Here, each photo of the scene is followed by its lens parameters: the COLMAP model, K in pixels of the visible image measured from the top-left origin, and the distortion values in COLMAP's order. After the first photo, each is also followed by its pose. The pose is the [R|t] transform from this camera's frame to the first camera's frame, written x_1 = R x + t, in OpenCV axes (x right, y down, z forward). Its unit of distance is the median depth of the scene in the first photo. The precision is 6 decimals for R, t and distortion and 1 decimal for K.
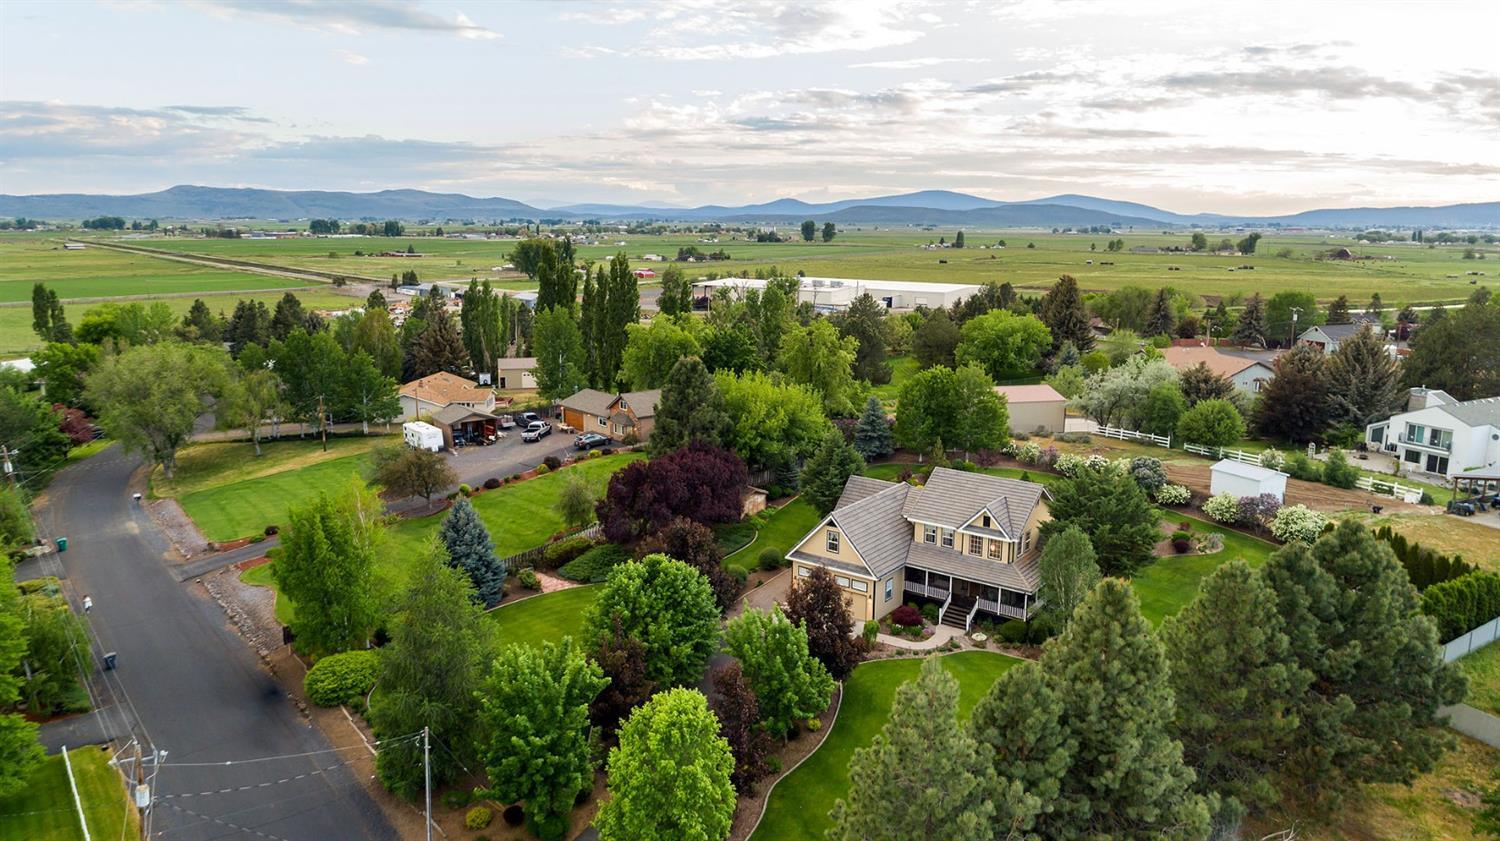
lens RADIAL K [[1007.7, 0, 749.0], [0, 1007.7, 423.1], [0, 0, 1]] dist [-0.009515, 0.006601]
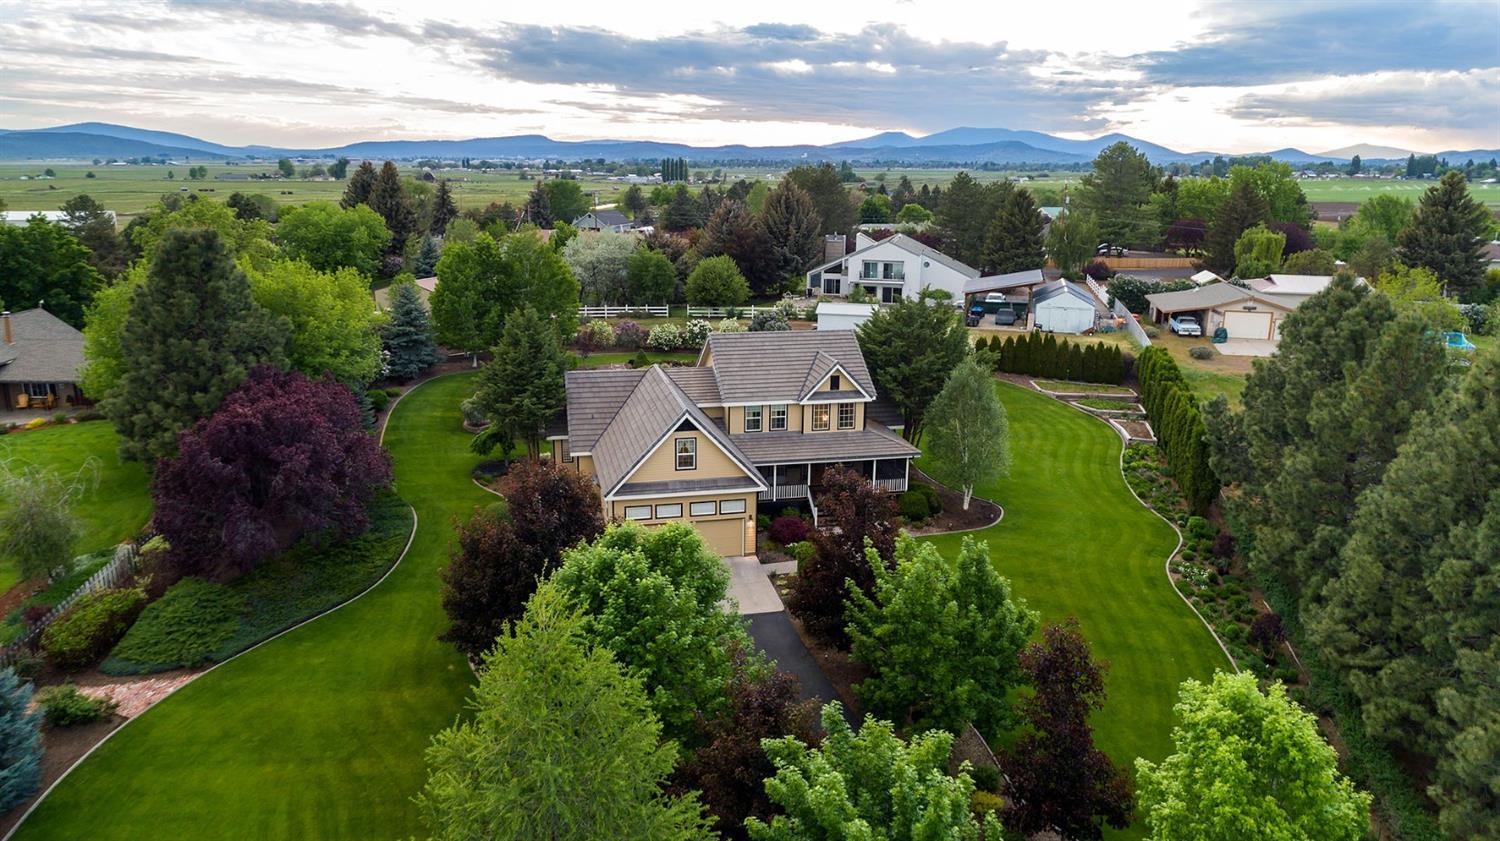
lens RADIAL K [[1007.7, 0, 747.6], [0, 1007.7, 442.0], [0, 0, 1]] dist [-0.009515, 0.006601]
pose [[0.648139, -0.207390, 0.732738, -0.371013], [0.148721, 0.978146, 0.145298, 0.020666], [-0.746859, 0.014800, 0.664818, 0.531988]]
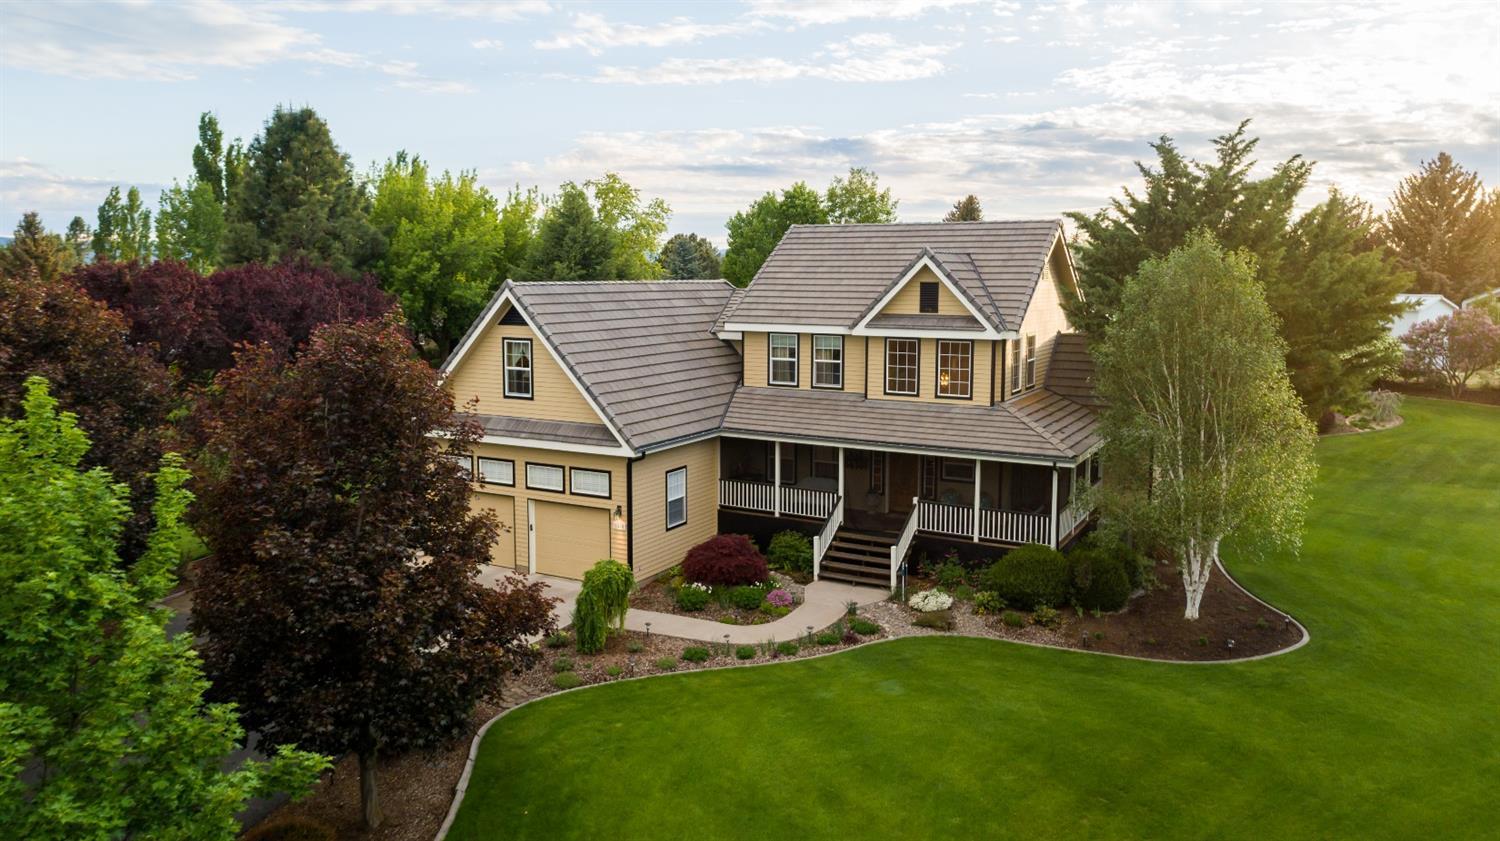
lens RADIAL K [[1070.2, 0, 741.8], [0, 1070.2, 406.1], [0, 0, 1]] dist [-0.008025, -0.002045]
pose [[0.991660, -0.022360, 0.126925, 0.114203], [0.031972, 0.996730, -0.074205, 0.162384], [-0.124851, 0.077644, 0.989133, 0.610343]]
